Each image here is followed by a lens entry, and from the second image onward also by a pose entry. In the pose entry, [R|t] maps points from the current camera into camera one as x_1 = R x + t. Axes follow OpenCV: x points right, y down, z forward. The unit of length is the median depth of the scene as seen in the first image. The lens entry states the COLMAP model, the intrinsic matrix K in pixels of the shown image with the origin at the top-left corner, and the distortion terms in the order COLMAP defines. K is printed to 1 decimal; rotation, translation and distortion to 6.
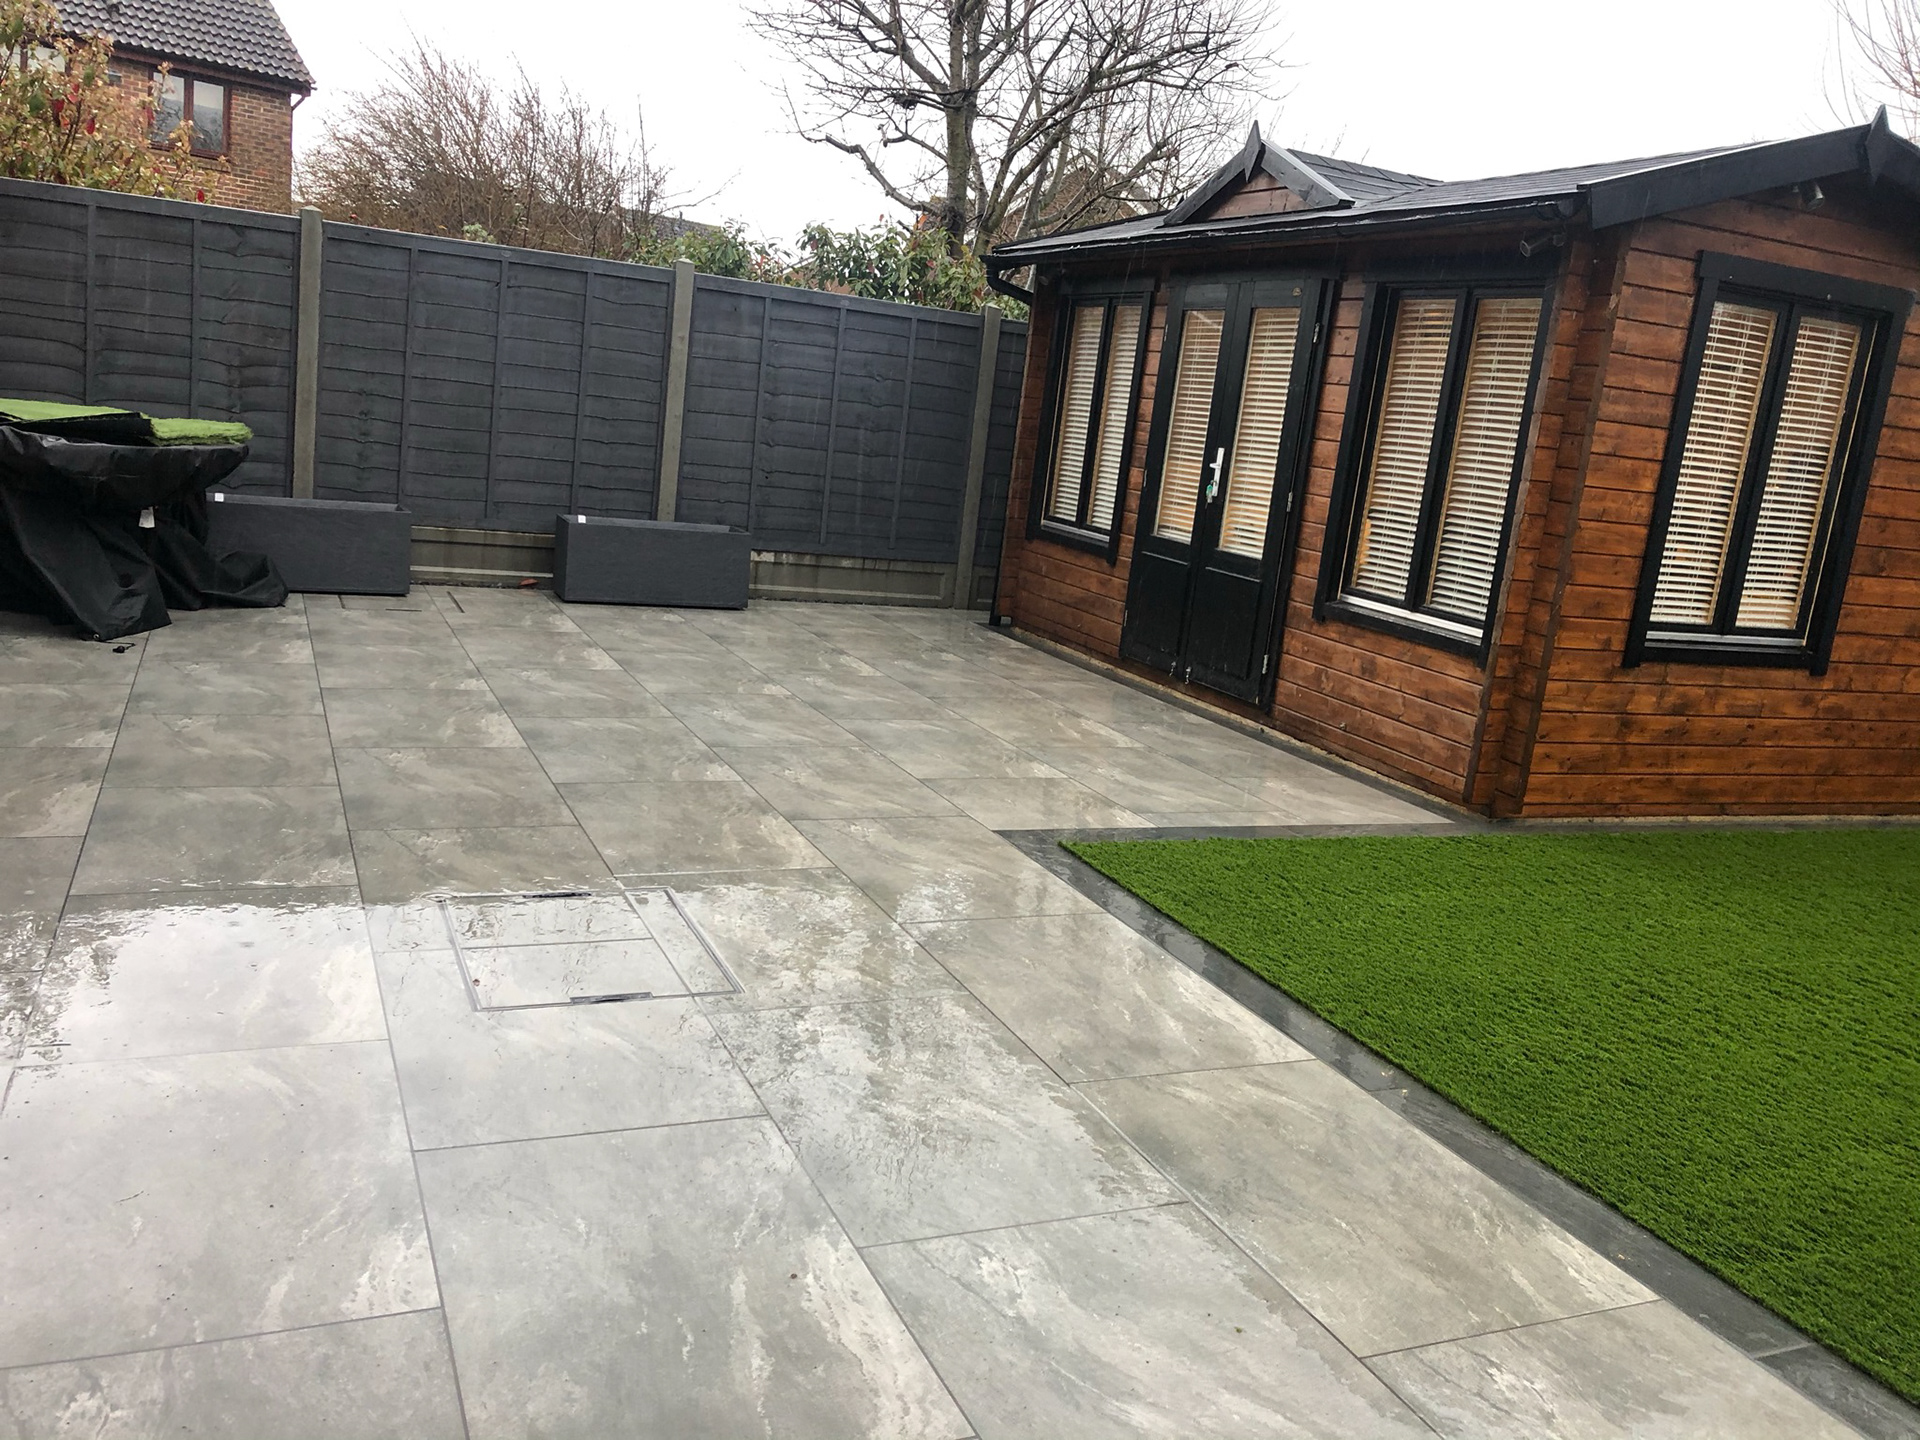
lens RADIAL K [[1556.5, 0, 963.7], [0, 1556.5, 710.0], [0, 0, 1]] dist [0.043539, -0.046253]
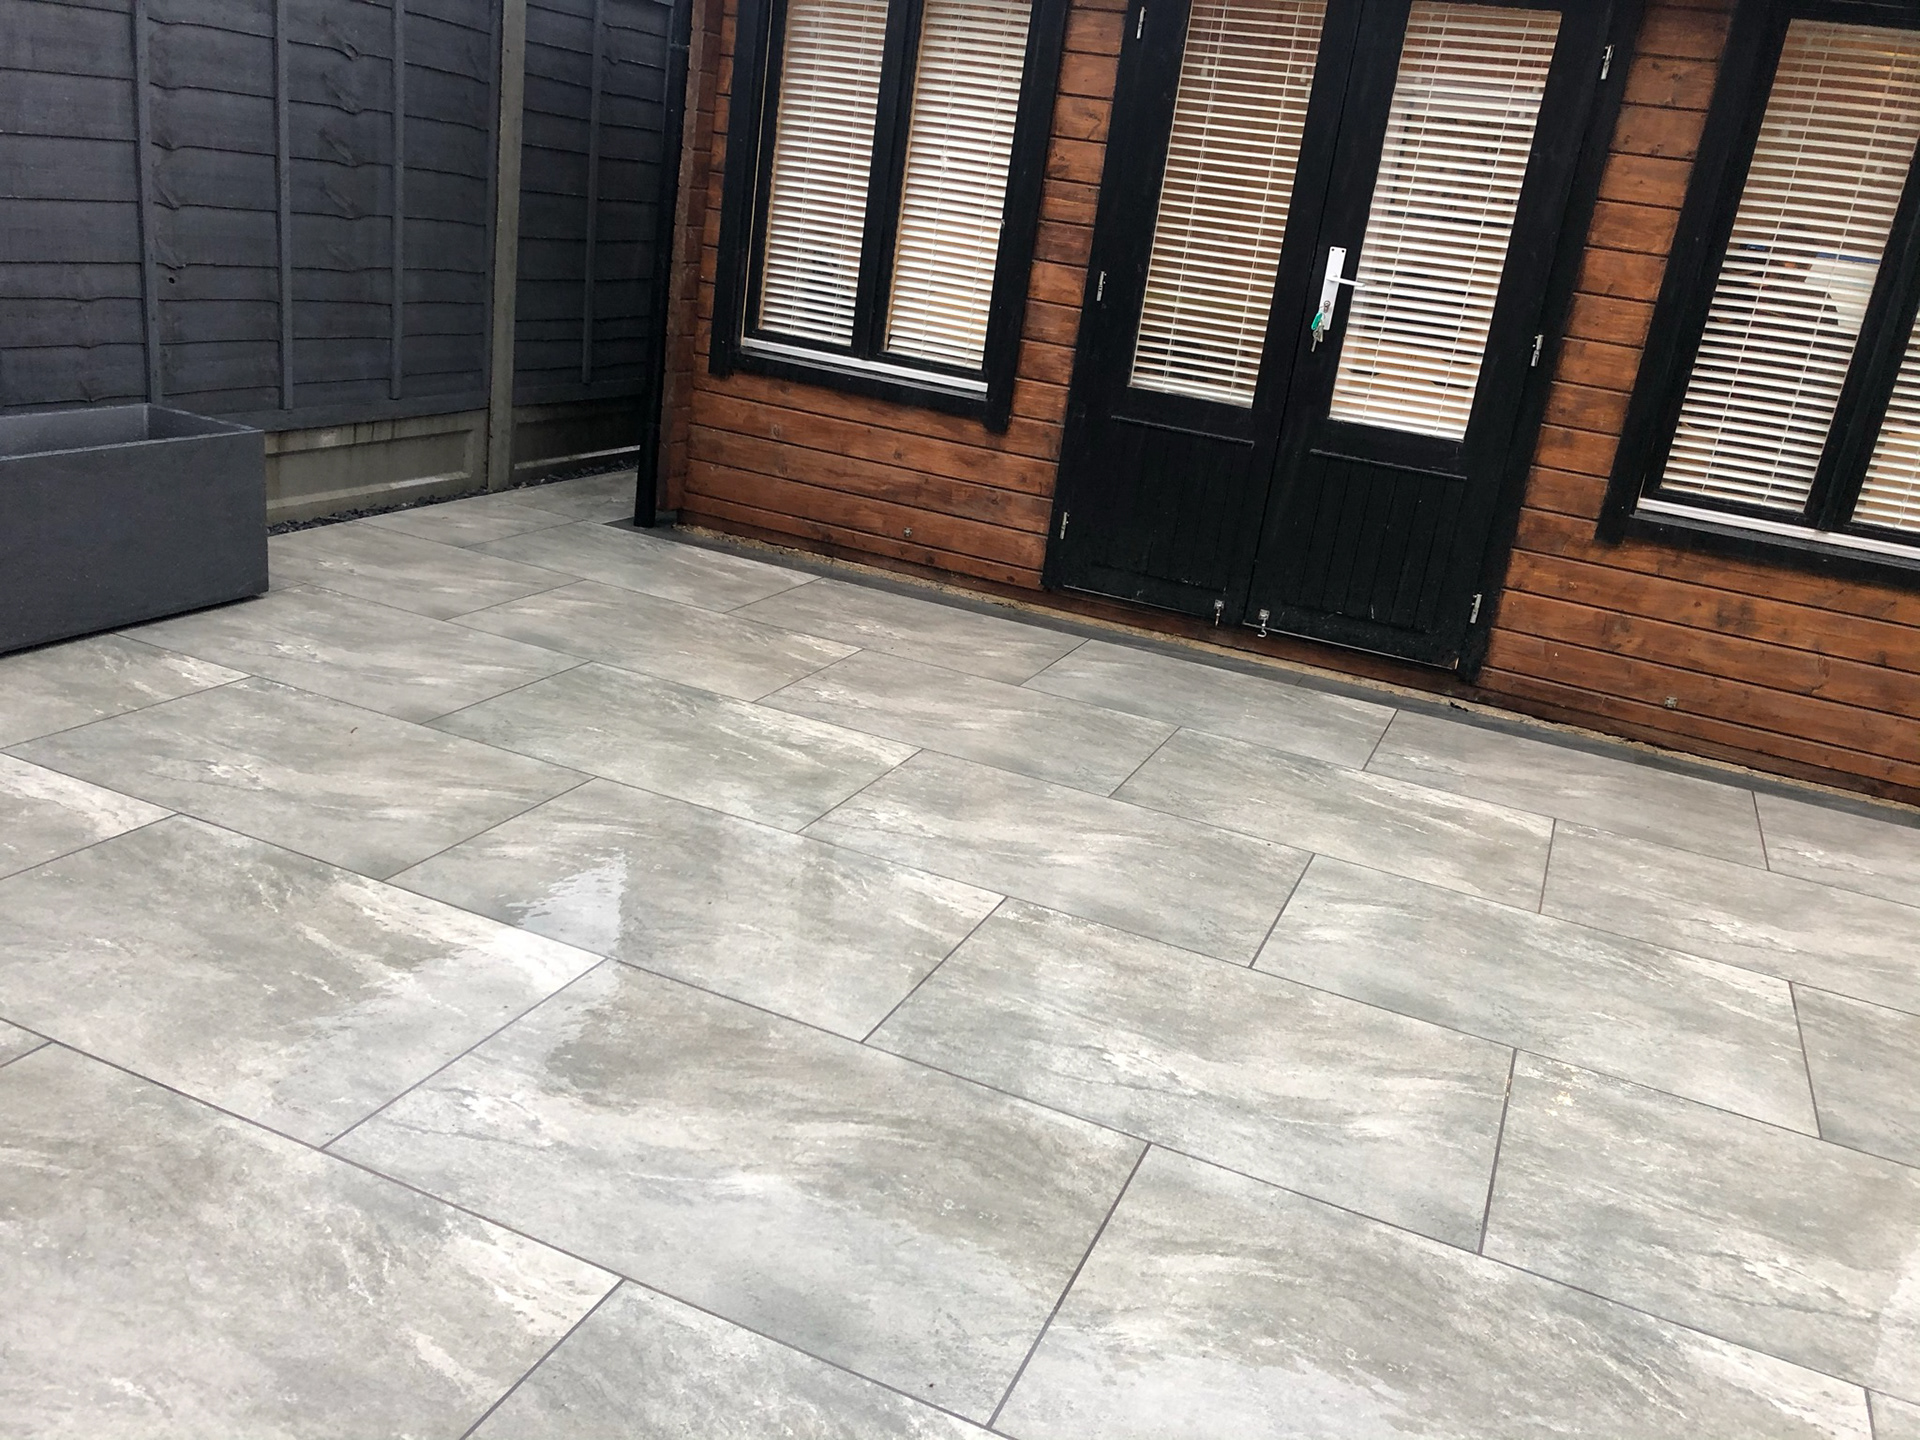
lens RADIAL K [[1556.5, 0, 968.3], [0, 1556.5, 704.0], [0, 0, 1]] dist [0.043539, -0.046253]
pose [[0.731861, -0.228208, 0.642106, -0.412315], [0.084668, 0.965409, 0.246609, -0.182663], [-0.676173, -0.126117, 0.725868, 0.736108]]
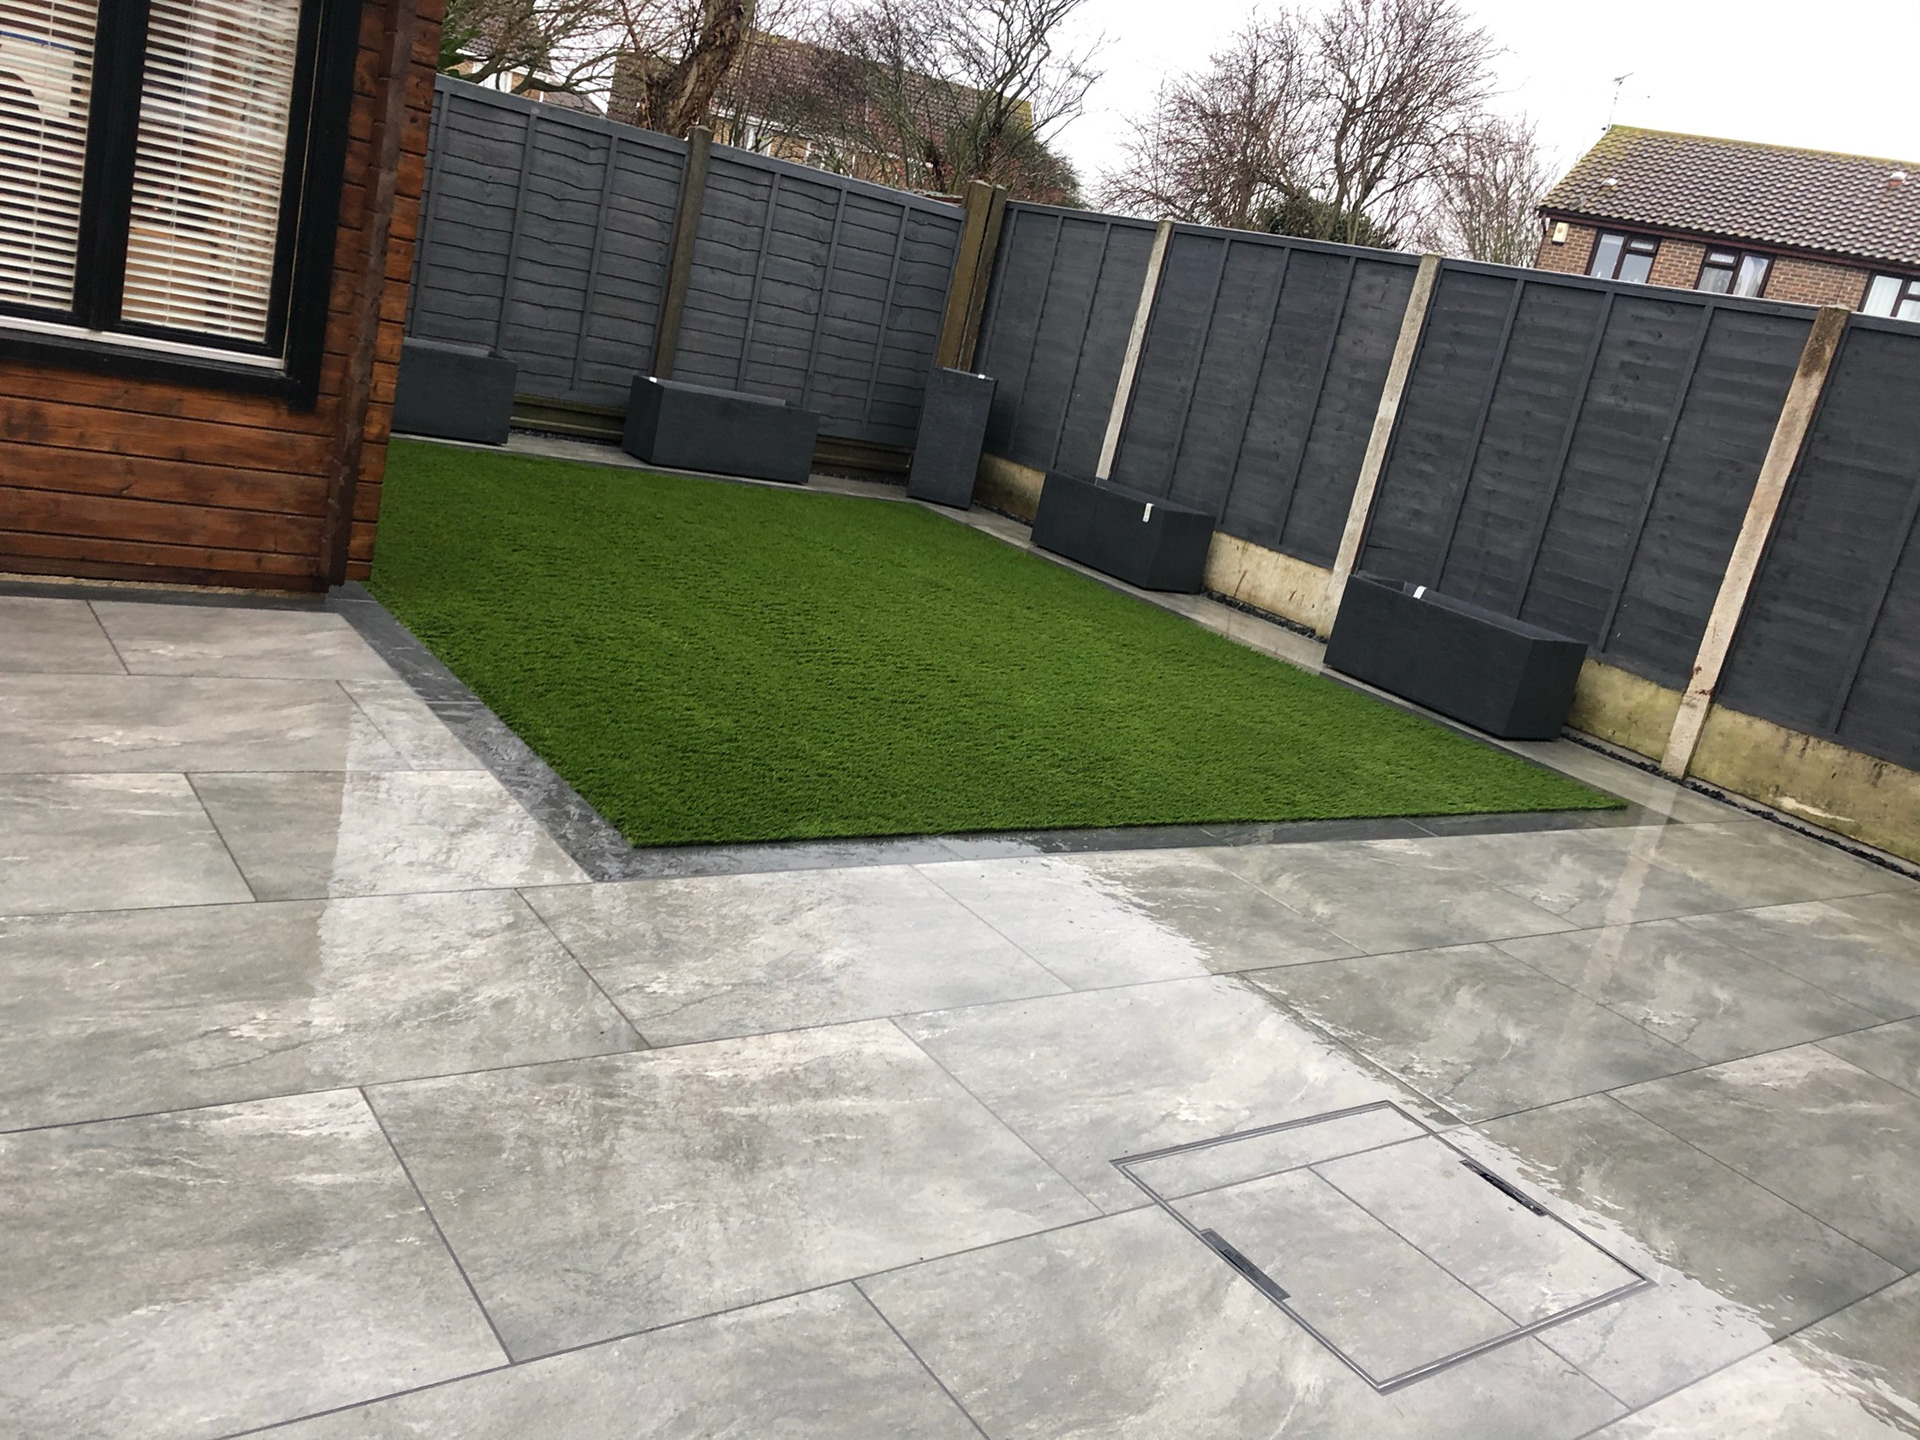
lens RADIAL K [[1556.5, 0, 971.9], [0, 1556.5, 710.2], [0, 0, 1]] dist [0.043539, -0.046253]
pose [[-0.185972, -0.394433, 0.899909, -0.431123], [-0.047492, 0.918425, 0.392734, -0.189090], [-0.981407, 0.030299, -0.189534, 0.750963]]
